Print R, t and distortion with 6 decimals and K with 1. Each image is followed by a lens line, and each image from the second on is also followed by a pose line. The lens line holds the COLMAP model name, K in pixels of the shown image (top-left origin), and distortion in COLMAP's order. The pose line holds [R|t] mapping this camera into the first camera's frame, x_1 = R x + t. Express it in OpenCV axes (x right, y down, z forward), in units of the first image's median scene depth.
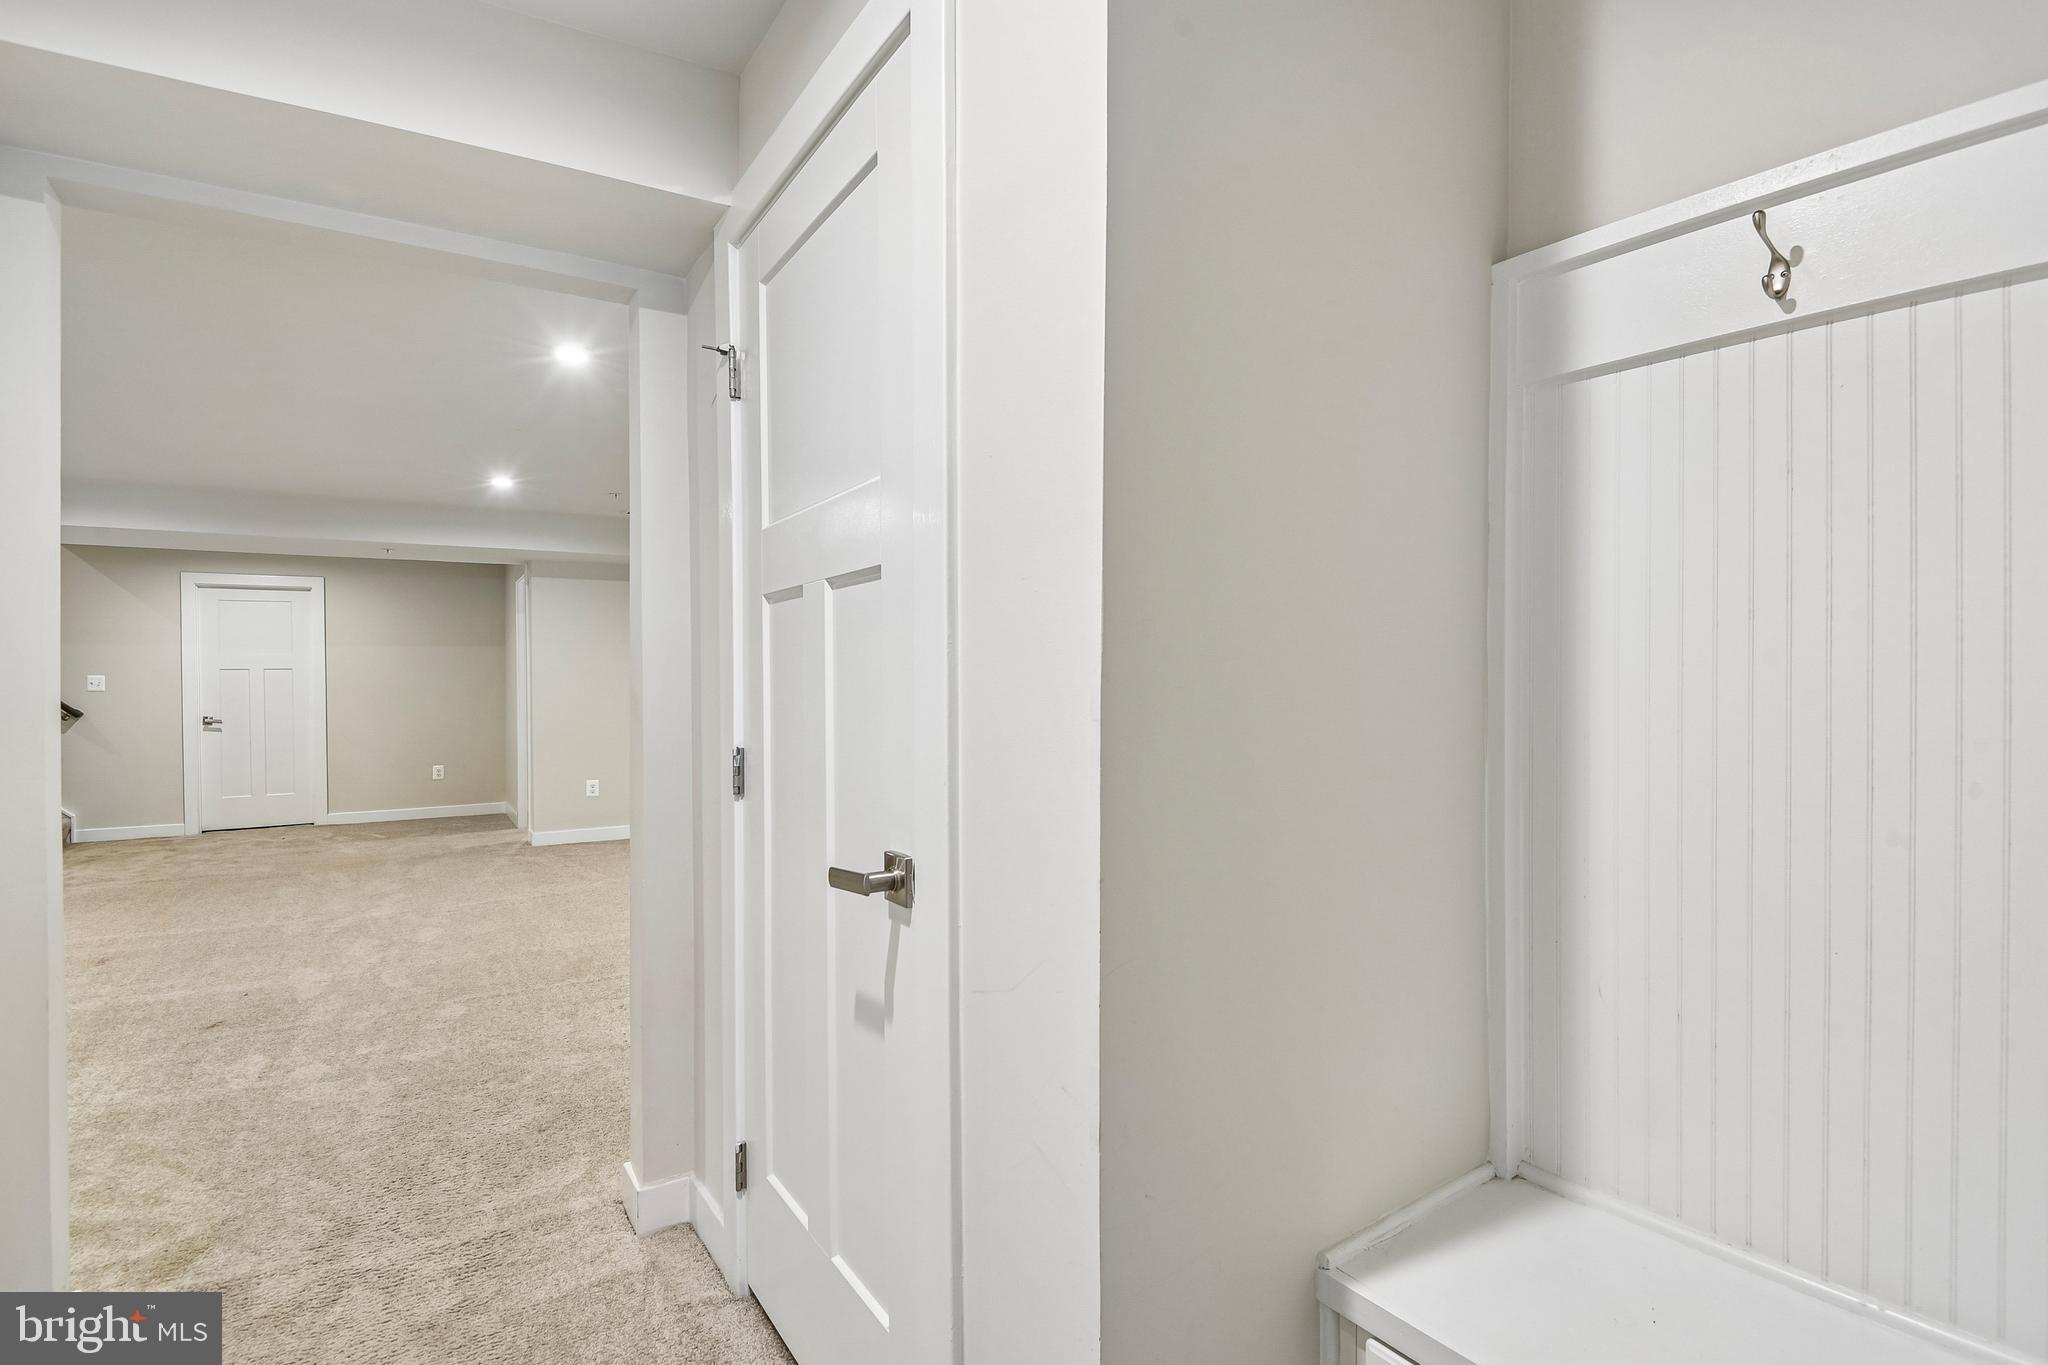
lens RADIAL K [[943.6, 0, 1030.1], [0, 943.6, 682.5], [0, 0, 1]] dist [-0.016706, -0.005746]
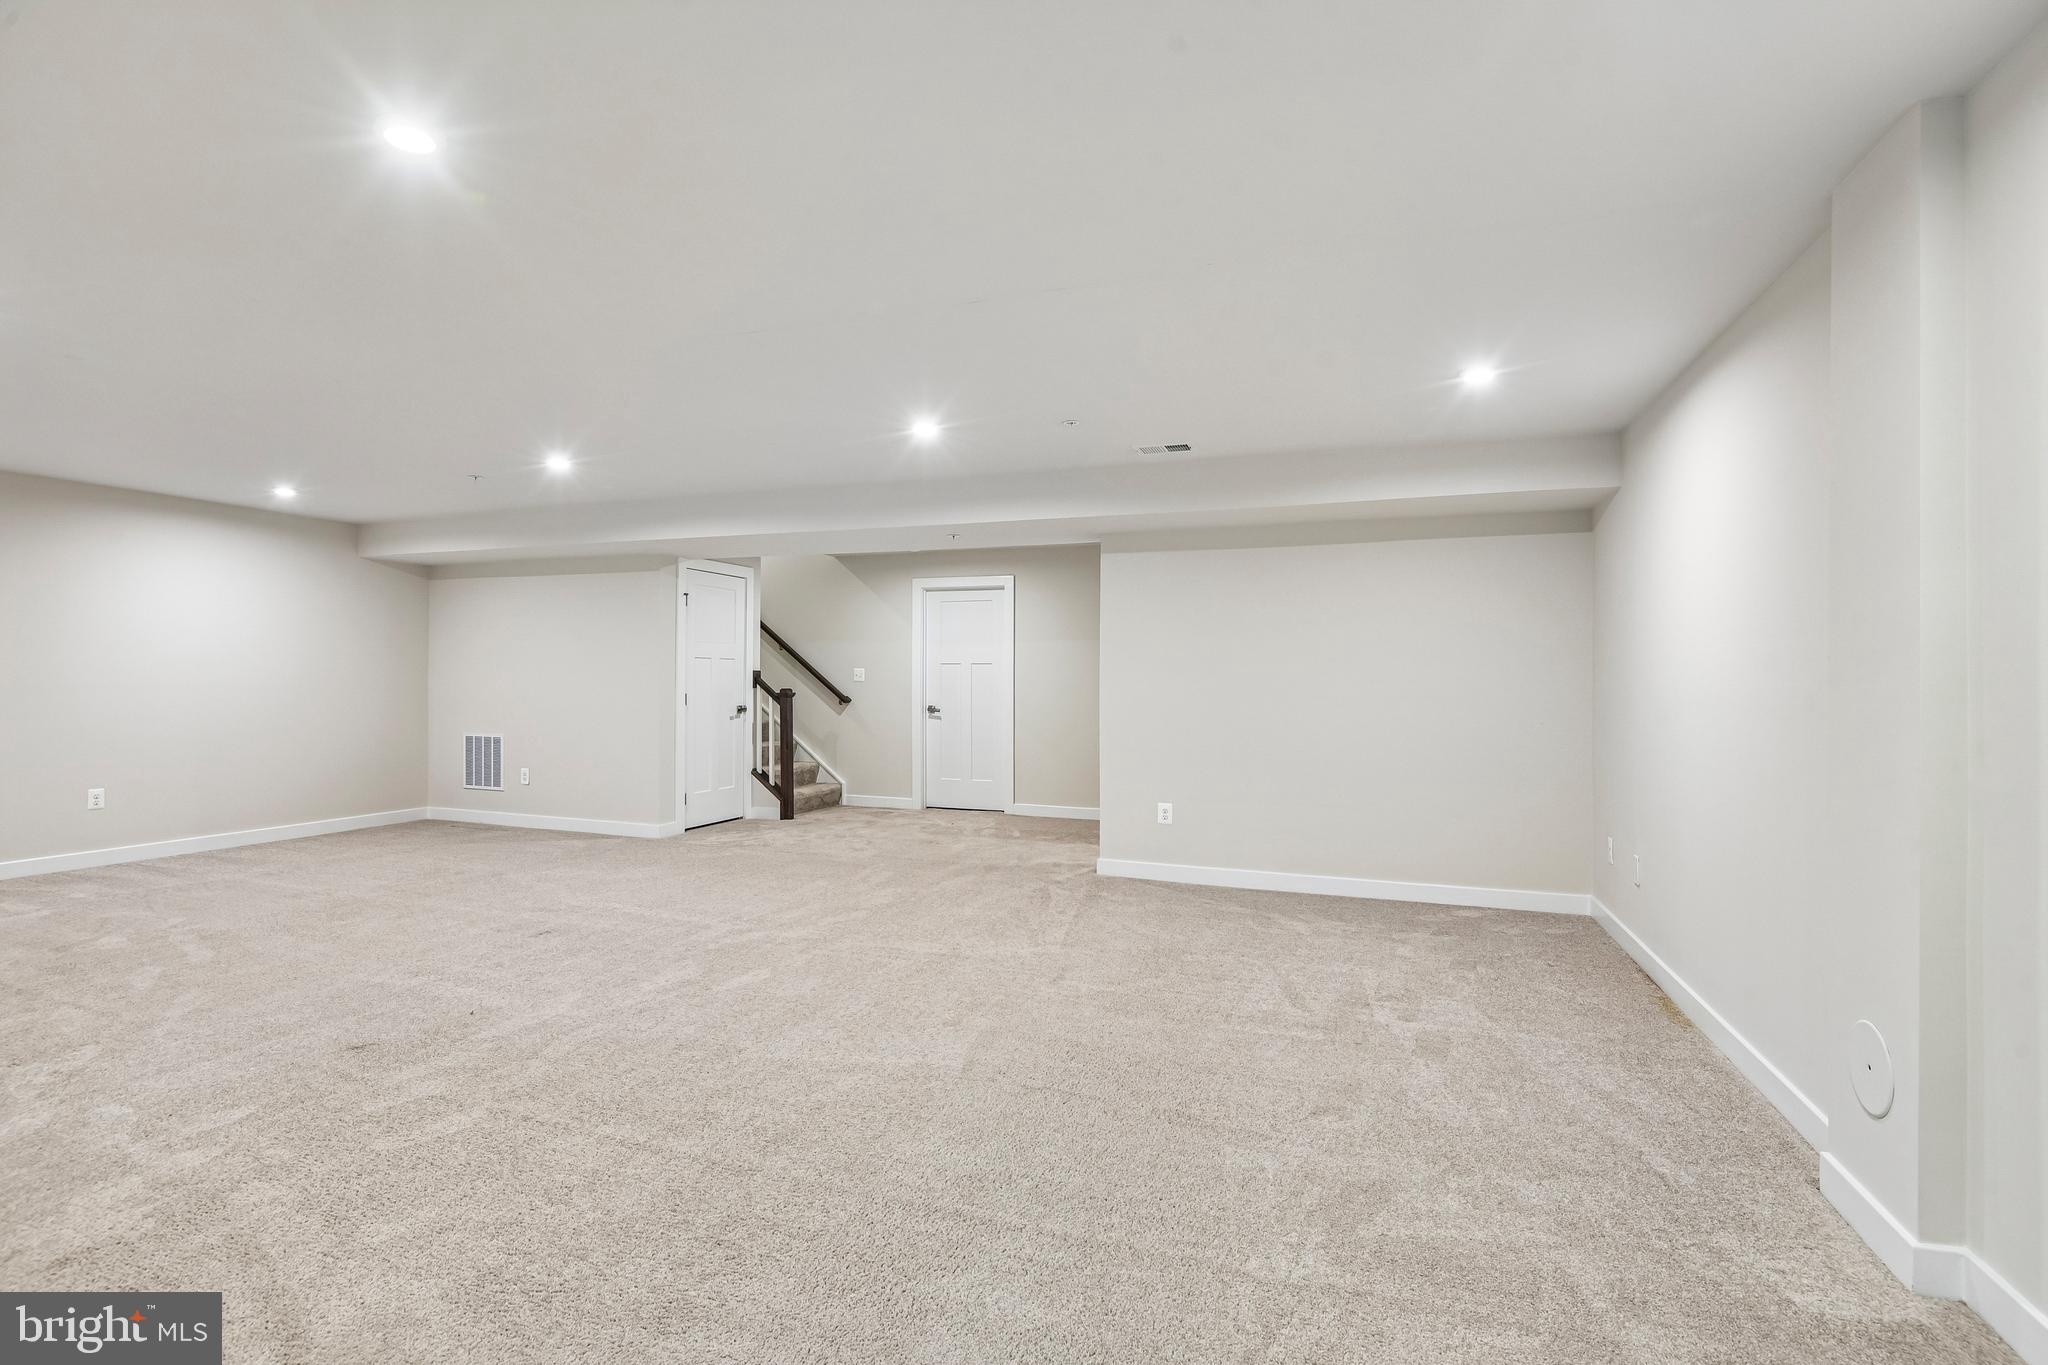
lens RADIAL K [[943.6, 0, 1013.2], [0, 943.6, 684.1], [0, 0, 1]] dist [-0.016706, -0.005746]
pose [[0.574867, 0.017170, -0.818067, 0.108886], [-0.012828, 0.999846, 0.011971, -0.004250], [0.818147, 0.003613, 0.574998, 0.444014]]
